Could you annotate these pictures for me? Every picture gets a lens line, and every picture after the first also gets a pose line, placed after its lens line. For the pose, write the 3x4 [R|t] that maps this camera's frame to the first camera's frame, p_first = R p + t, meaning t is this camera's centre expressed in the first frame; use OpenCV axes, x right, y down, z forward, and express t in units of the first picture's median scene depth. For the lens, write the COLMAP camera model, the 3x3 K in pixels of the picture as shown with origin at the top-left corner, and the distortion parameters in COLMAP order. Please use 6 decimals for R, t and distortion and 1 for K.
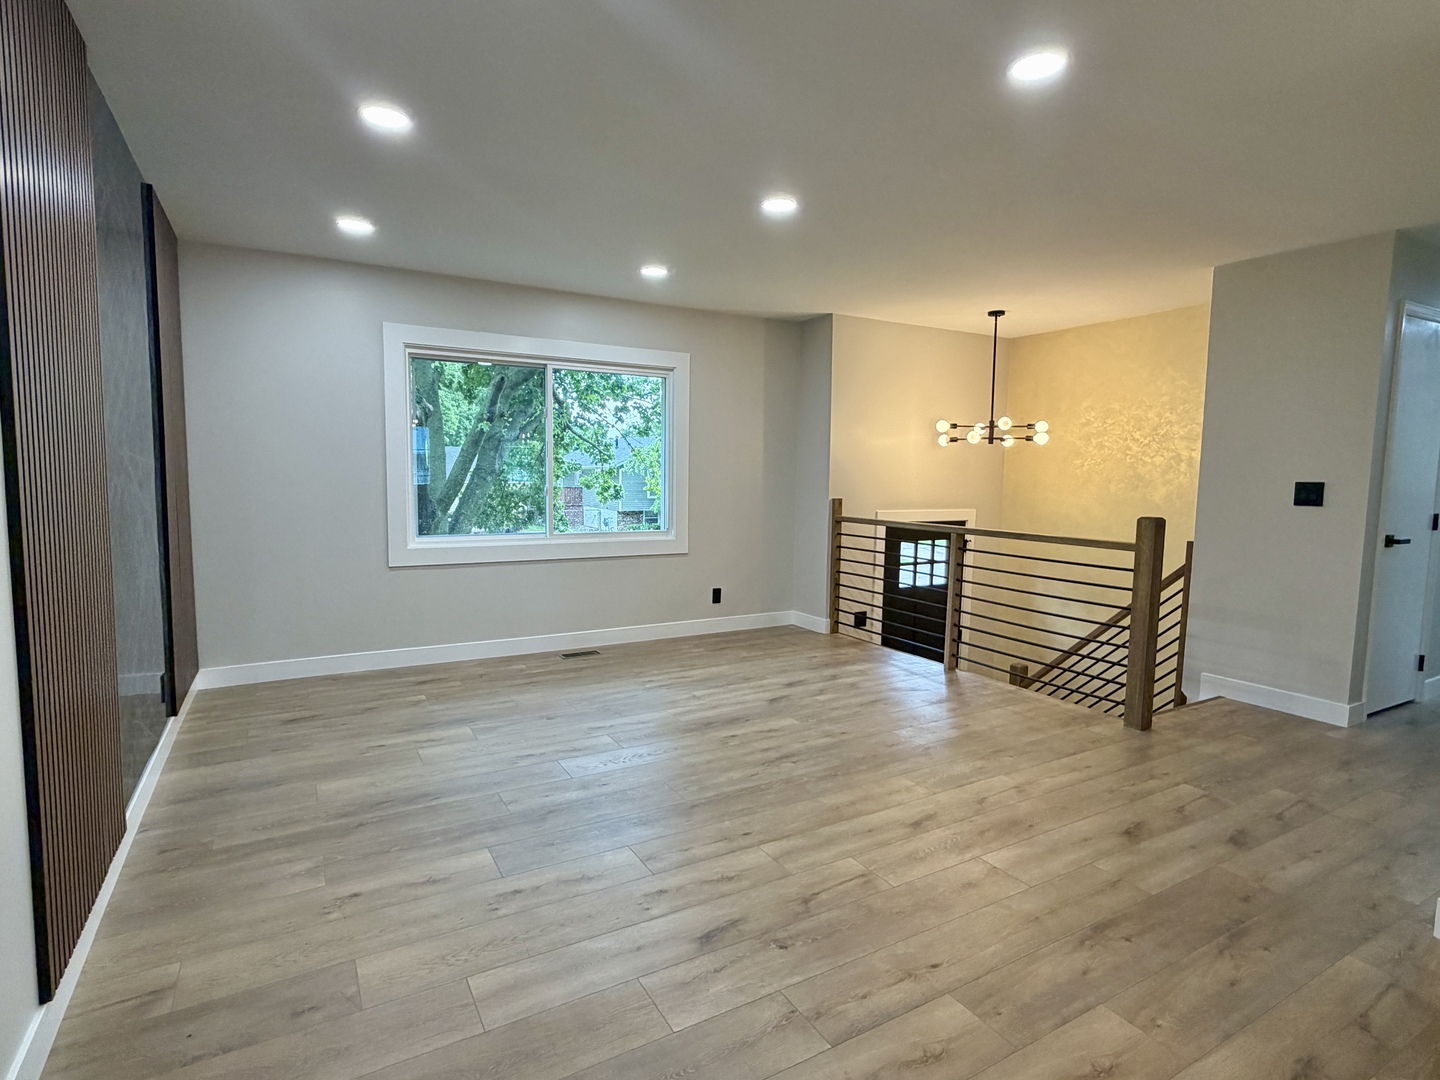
lens RADIAL K [[751.0, 0, 713.6], [0, 751.0, 535.8], [0, 0, 1]] dist [0.005748, -0.002650]
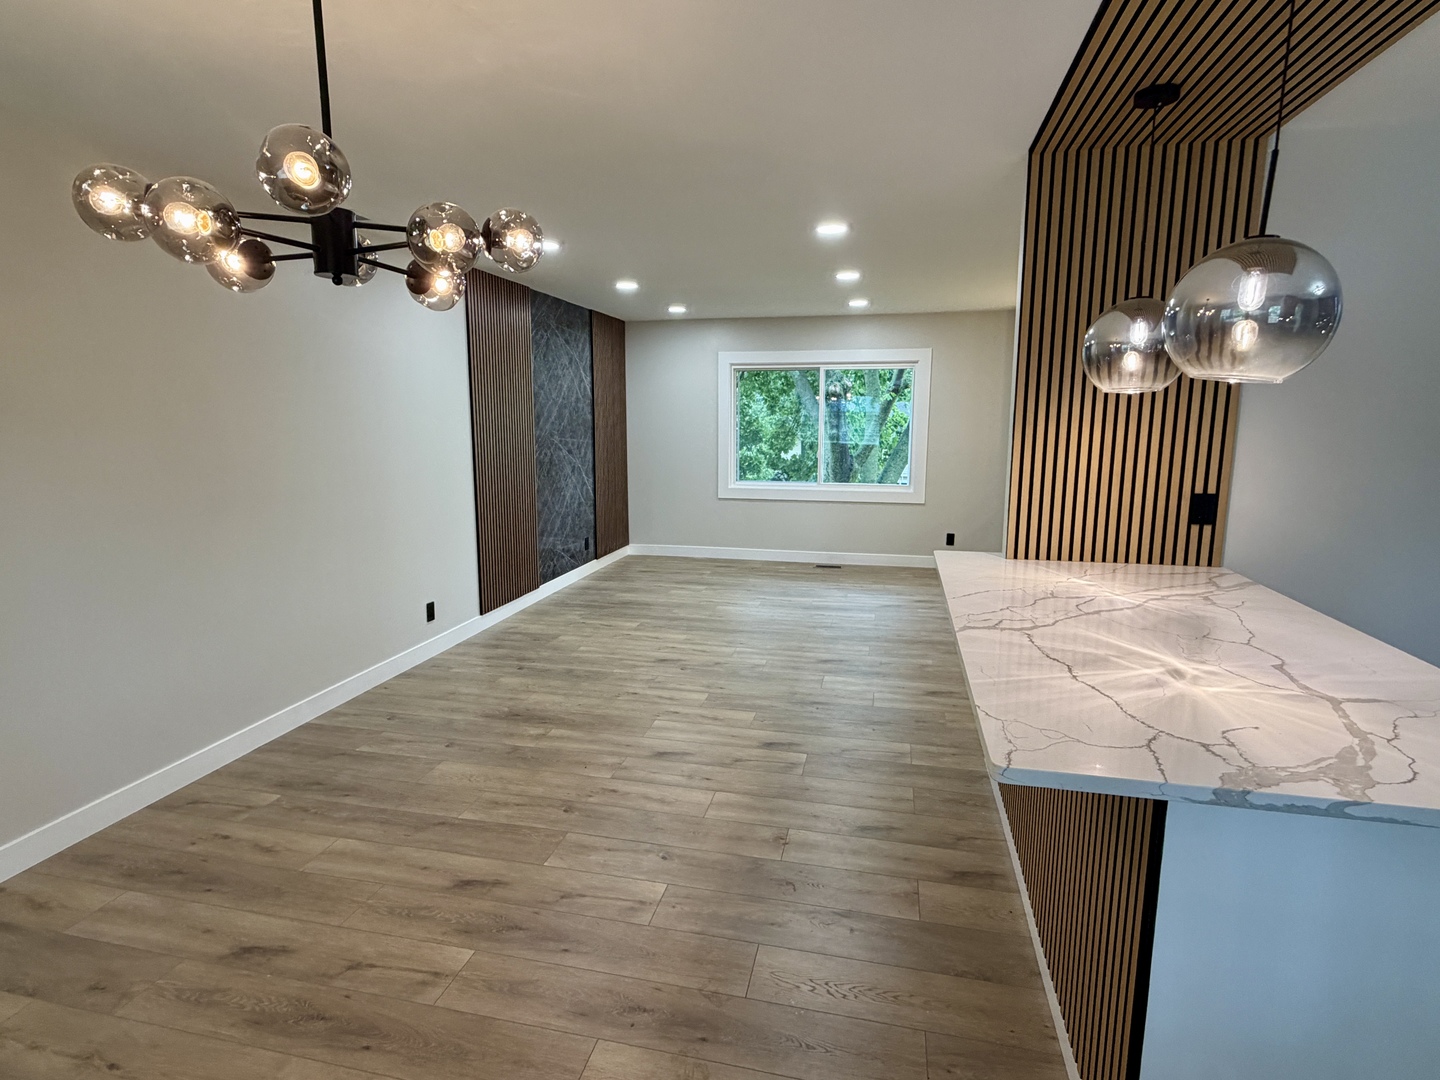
lens RADIAL K [[751.0, 0, 723.3], [0, 751.0, 541.1], [0, 0, 1]] dist [0.005748, -0.002650]
pose [[0.736191, 0.100421, -0.669282, 0.601763], [-0.050494, 0.994324, 0.093648, -0.017452], [0.674887, -0.035148, 0.737083, -0.202039]]
